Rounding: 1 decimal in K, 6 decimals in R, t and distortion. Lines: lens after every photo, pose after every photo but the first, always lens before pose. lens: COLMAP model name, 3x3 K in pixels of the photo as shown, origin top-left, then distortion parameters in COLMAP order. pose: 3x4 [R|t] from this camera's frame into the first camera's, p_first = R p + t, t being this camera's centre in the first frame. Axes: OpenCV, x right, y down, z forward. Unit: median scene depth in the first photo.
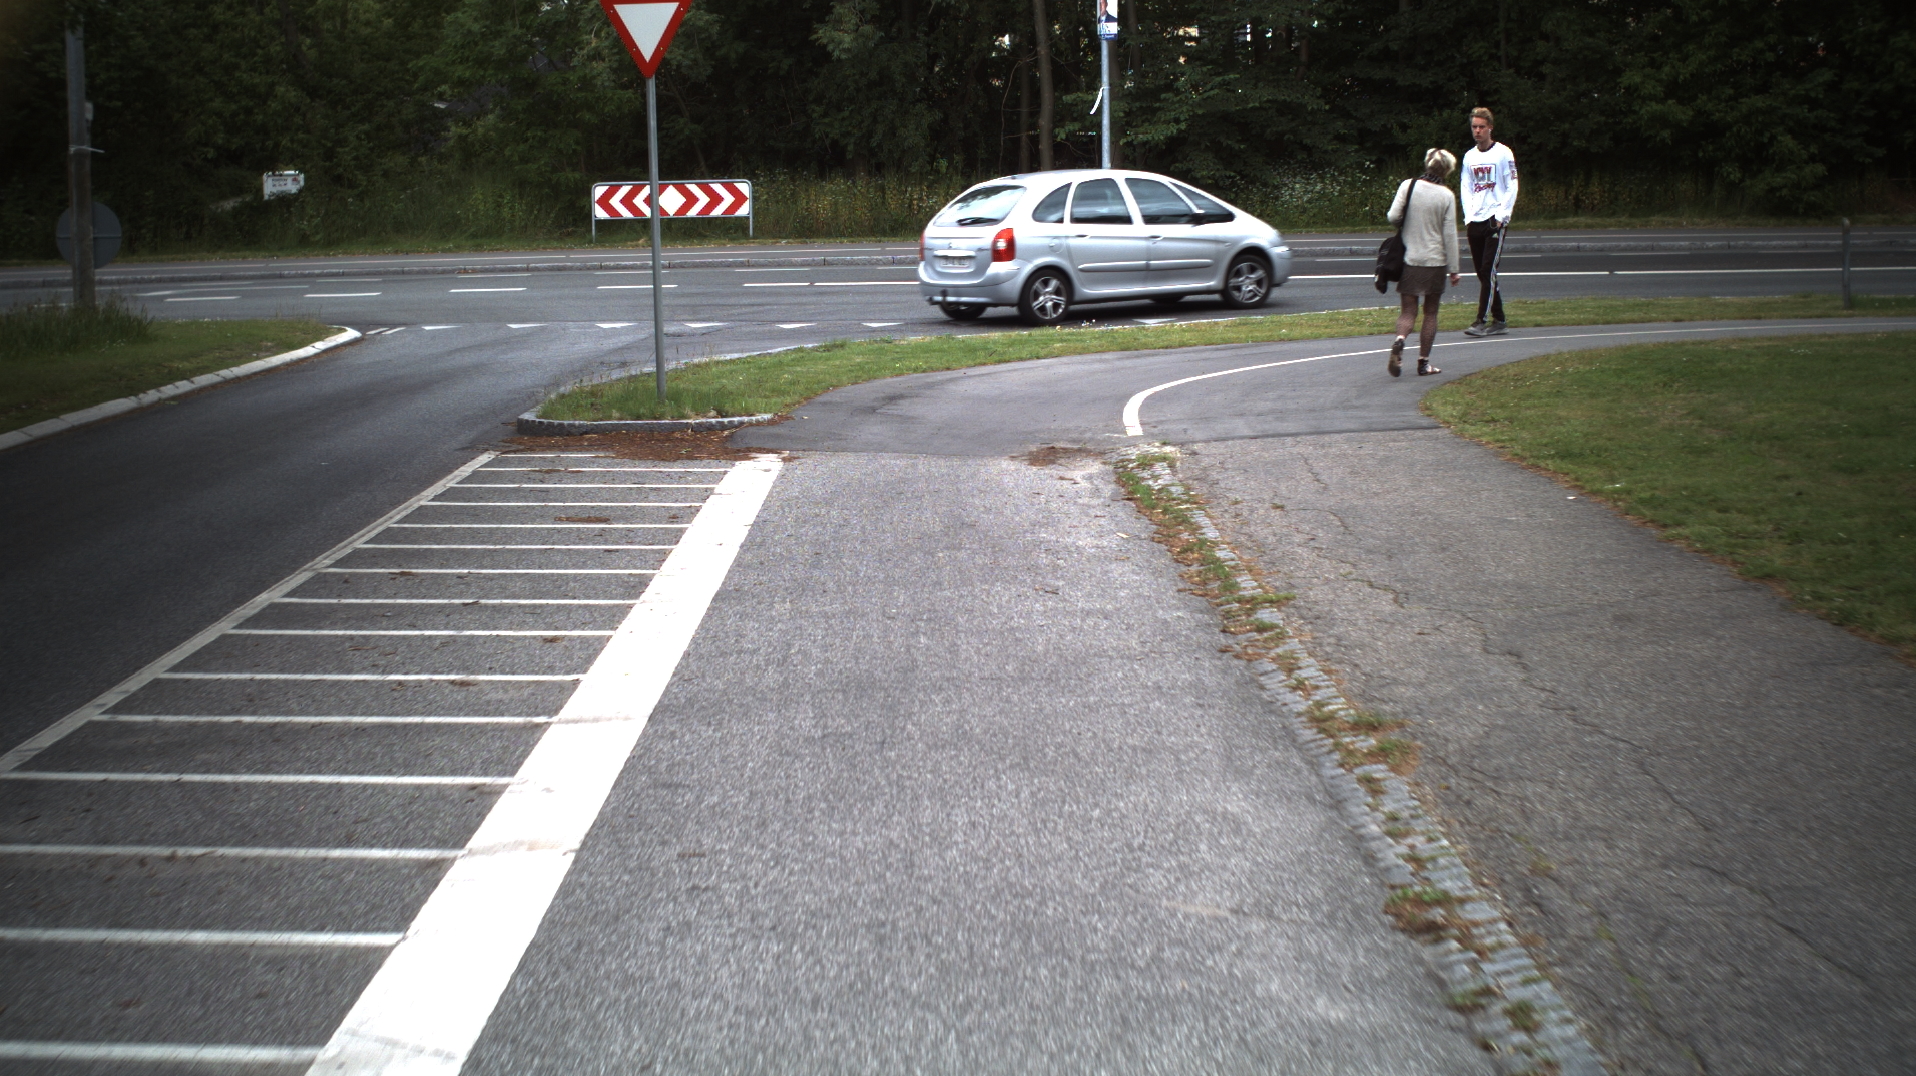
lens RADIAL K [[4773.8, 0, 958.0], [0, 4773.8, 538.0], [0, 0, 1]] dist [-0.511323, 0.944460]
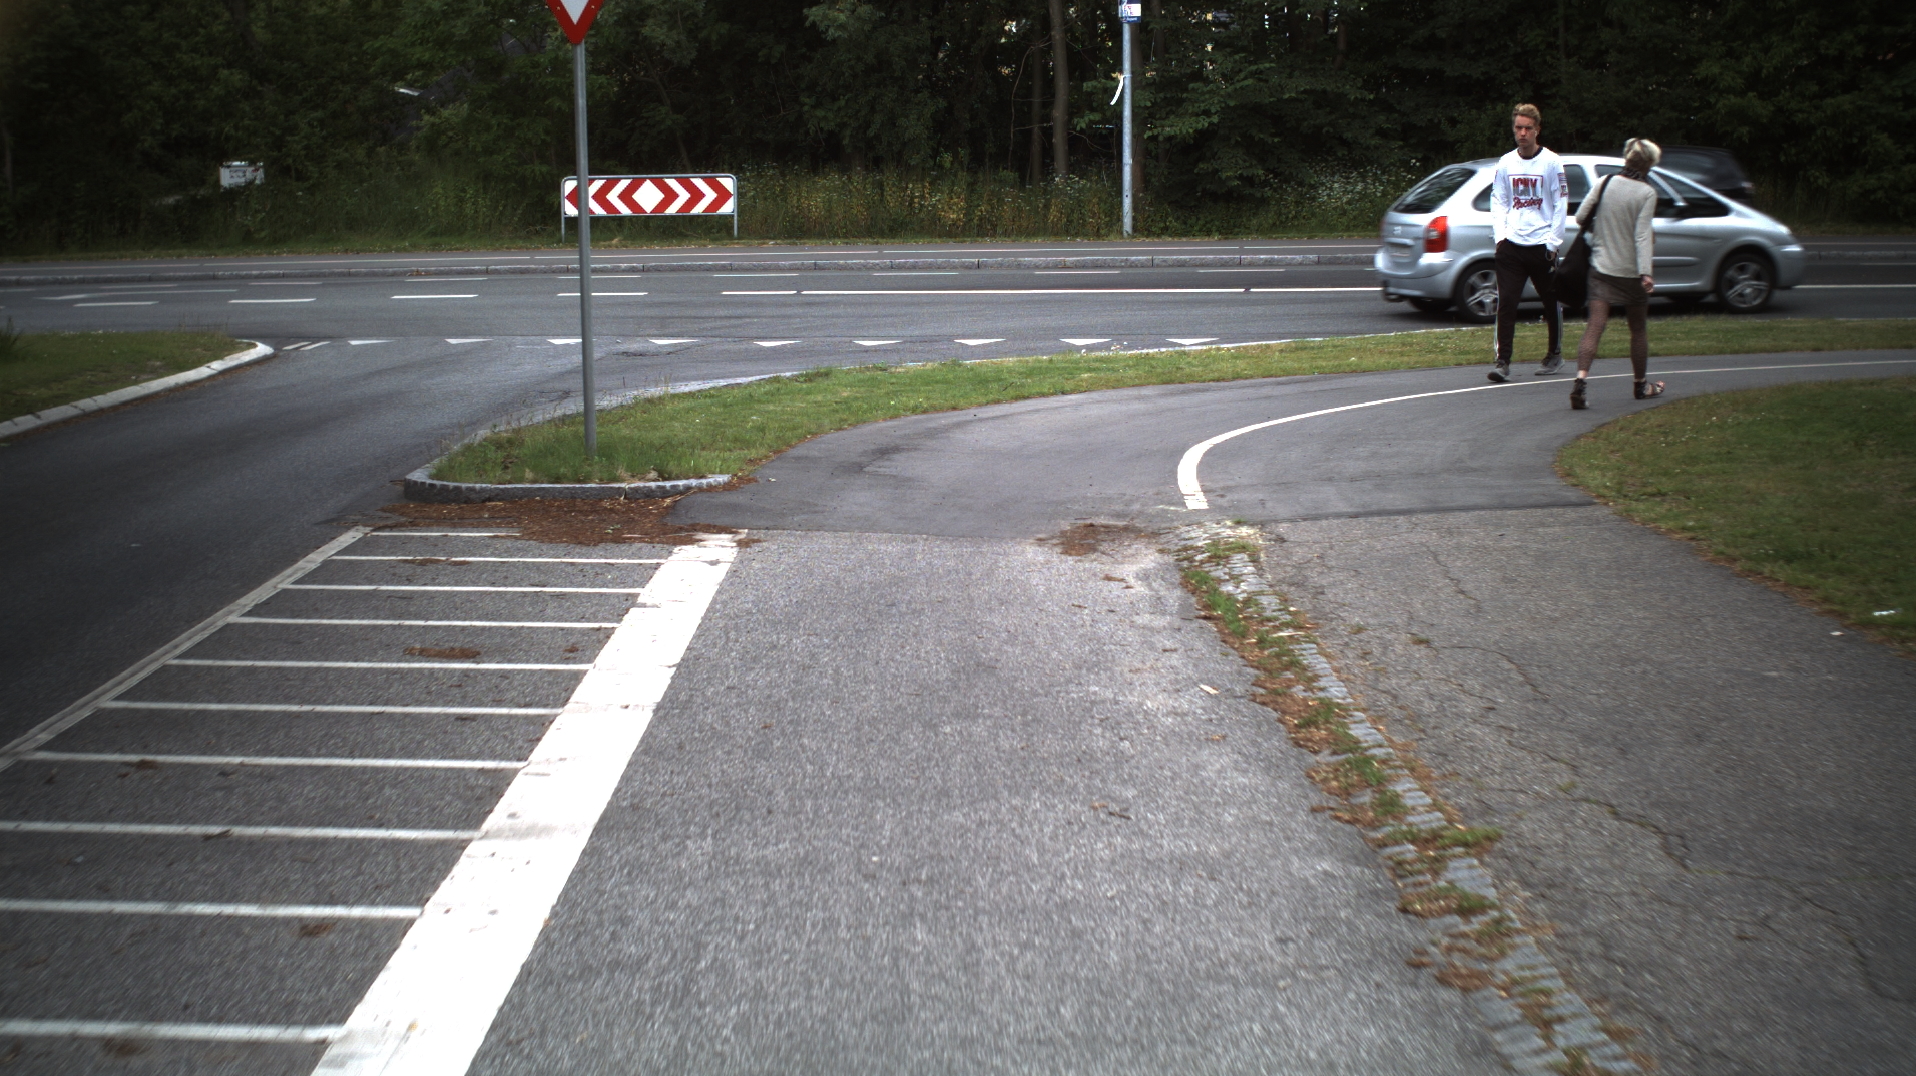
lens RADIAL K [[3315.1, 0, 958.0], [0, 3315.1, 538.0], [0, 0, 1]] dist [-0.273921, 0.282739]
pose [[0.999971, 0.006951, 0.003013, -0.002598], [-0.007050, 0.999394, 0.034088, -0.027617], [-0.002775, -0.034109, 0.999414, 0.367197]]
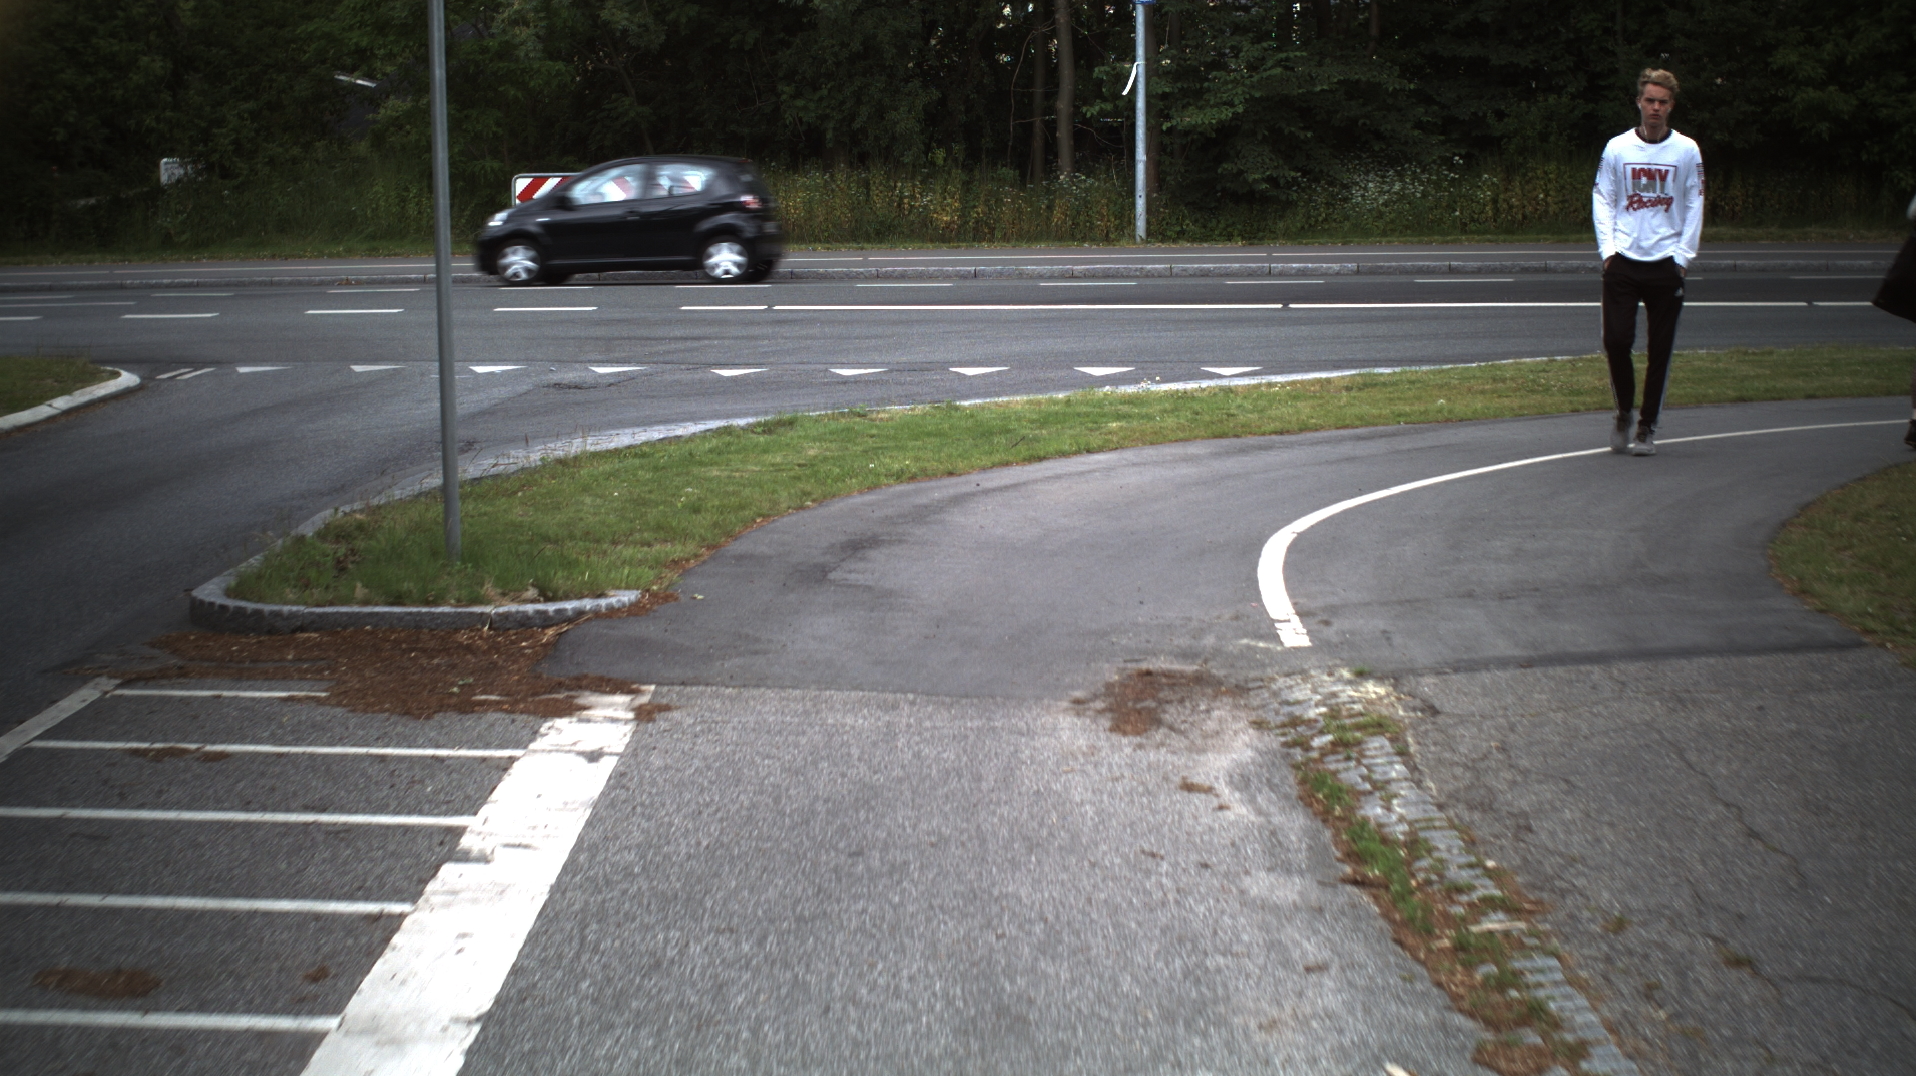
lens RADIAL K [[3315.1, 0, 958.0], [0, 3315.1, 538.0], [0, 0, 1]] dist [-0.273921, 0.282739]
pose [[0.999949, 0.008281, 0.005698, -0.002880], [-0.008474, 0.999357, 0.034839, -0.032405], [-0.005406, -0.034885, 0.999377, 0.429876]]
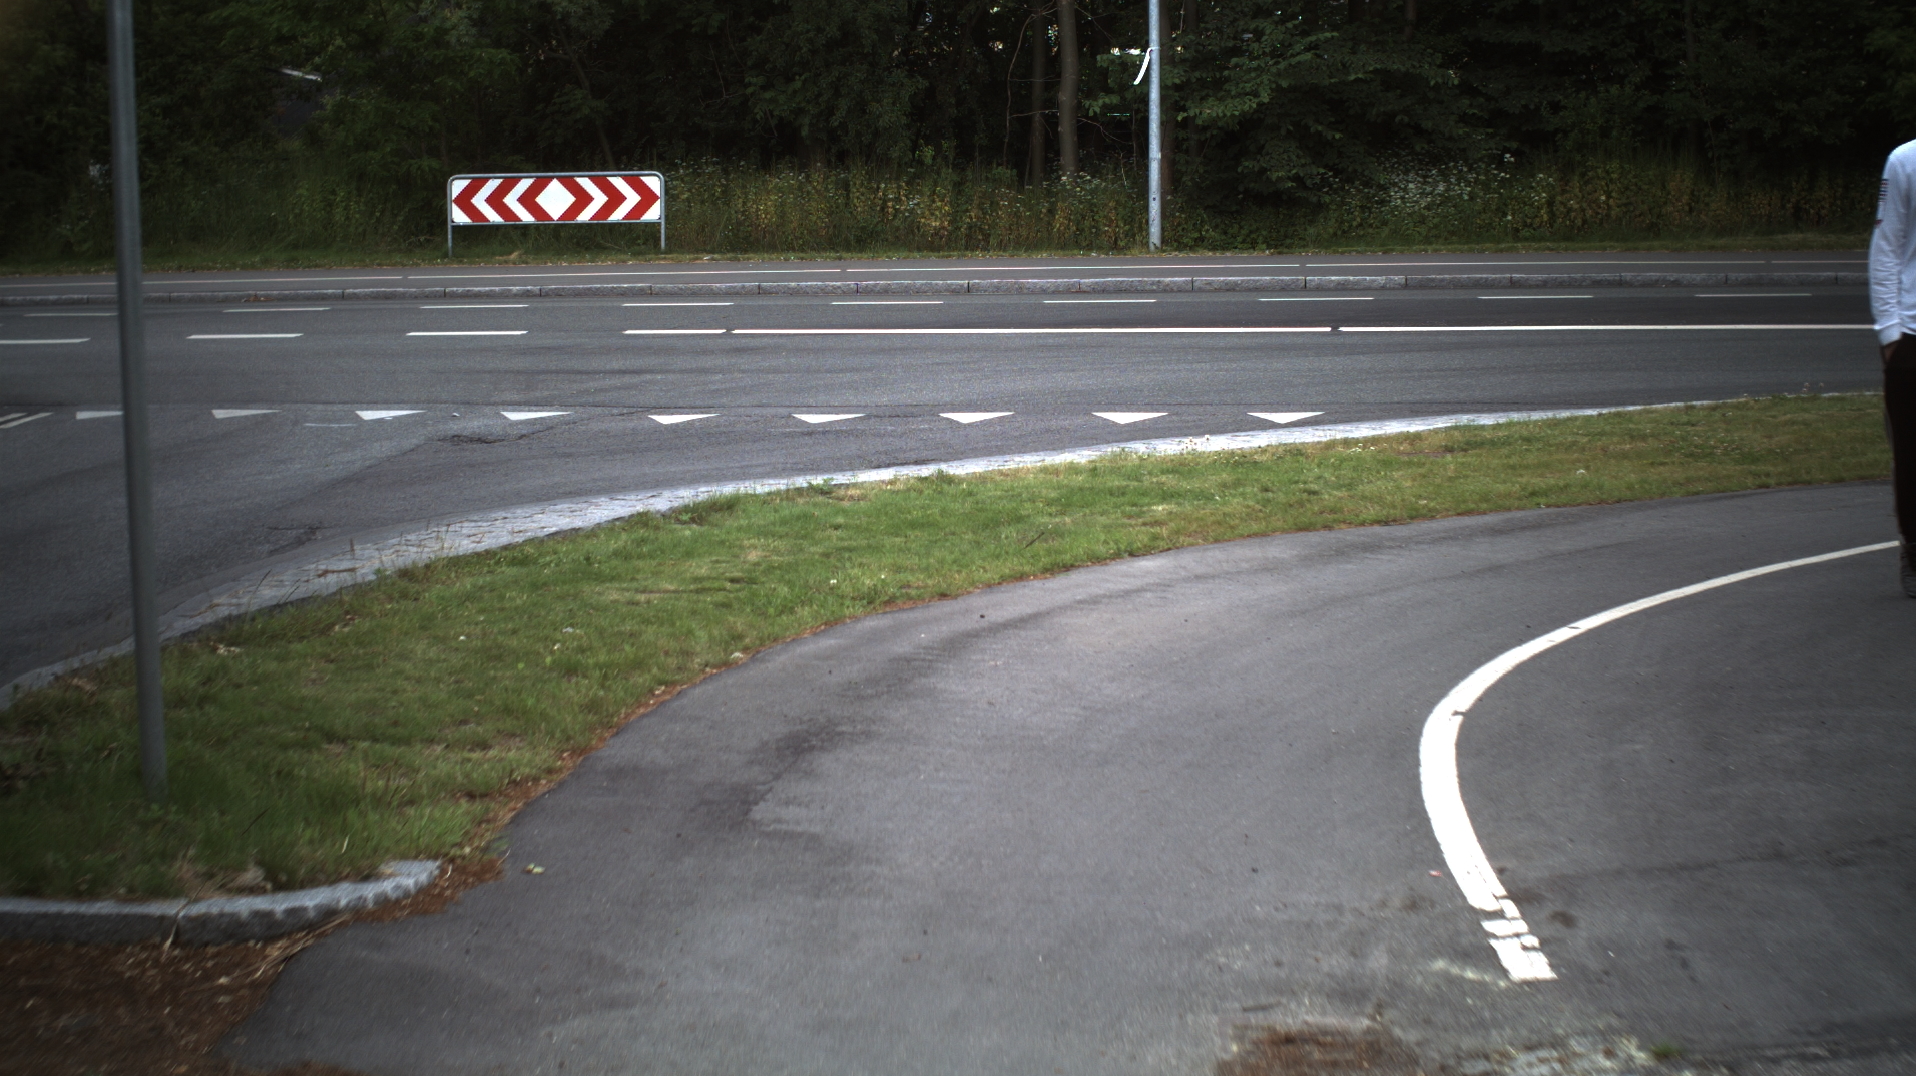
lens RADIAL K [[3315.1, 0, 958.0], [0, 3315.1, 538.0], [0, 0, 1]] dist [-0.273921, 0.282739]
pose [[0.999937, 0.006634, 0.009028, -0.002891], [-0.006947, 0.999363, 0.035017, -0.037224], [-0.008789, -0.035078, 0.999346, 0.492701]]
